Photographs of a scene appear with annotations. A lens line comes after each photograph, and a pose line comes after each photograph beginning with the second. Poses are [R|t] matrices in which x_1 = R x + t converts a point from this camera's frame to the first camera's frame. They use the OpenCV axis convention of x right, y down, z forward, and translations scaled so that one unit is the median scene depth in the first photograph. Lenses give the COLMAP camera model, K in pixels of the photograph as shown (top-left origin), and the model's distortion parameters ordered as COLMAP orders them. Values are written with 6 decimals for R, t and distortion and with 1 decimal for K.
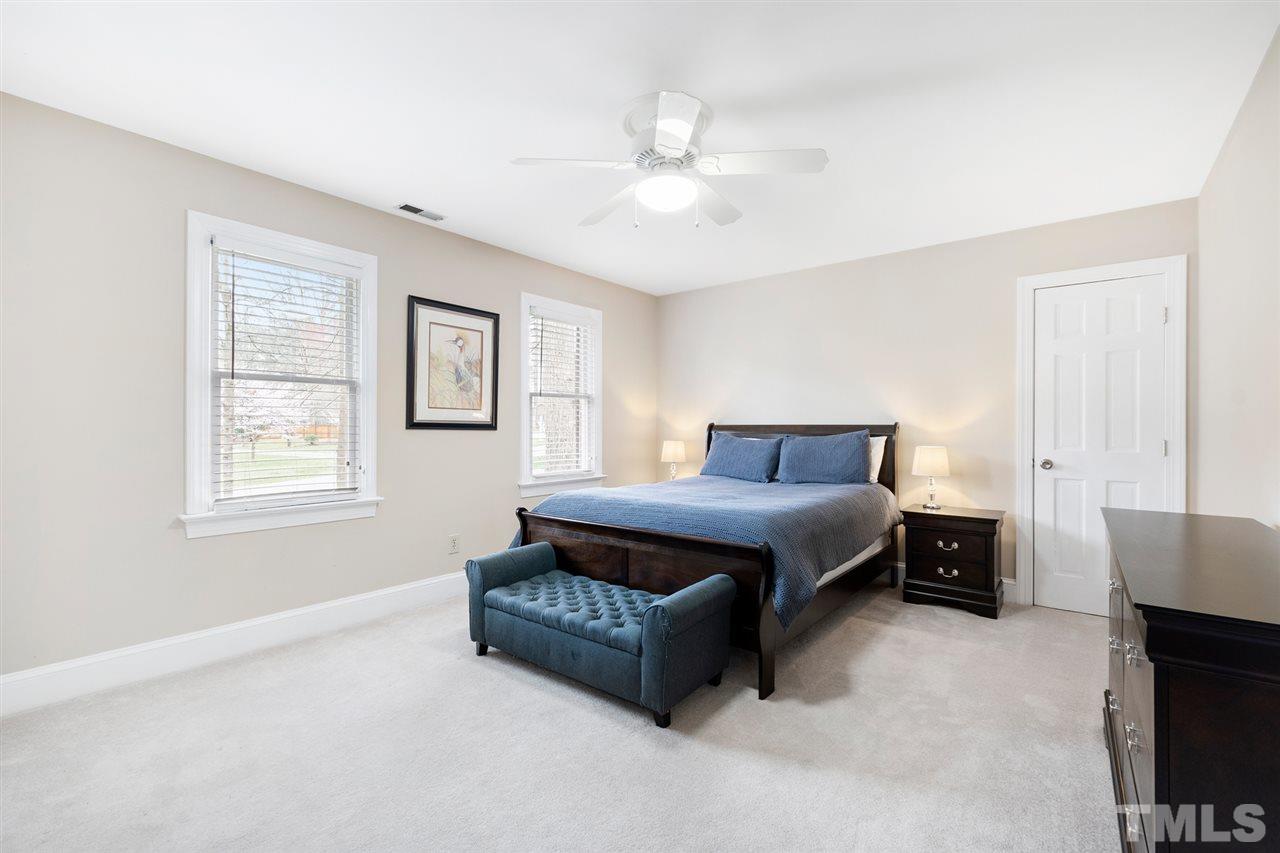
lens RADIAL K [[552.8, 0, 614.2], [0, 552.8, 423.4], [0, 0, 1]] dist [0.000482, -0.000021]
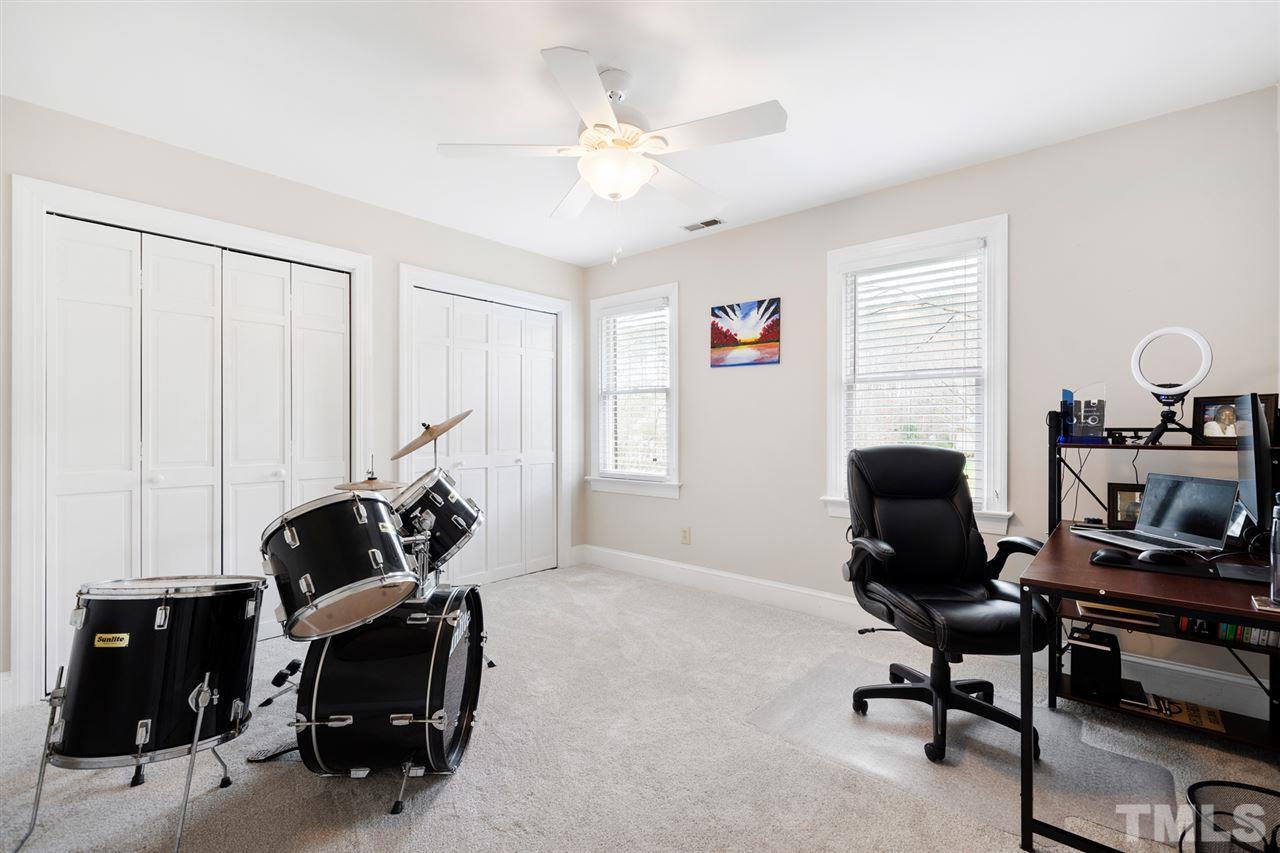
lens RADIAL K [[552.8, 0, 614.2], [0, 552.8, 423.4], [0, 0, 1]] dist [0.000482, -0.000021]
pose [[-0.030033, -0.004163, -0.999540, 0.713524], [0.002477, 0.999988, -0.004239, 0.007298], [0.999546, -0.002603, -0.030023, 0.836911]]
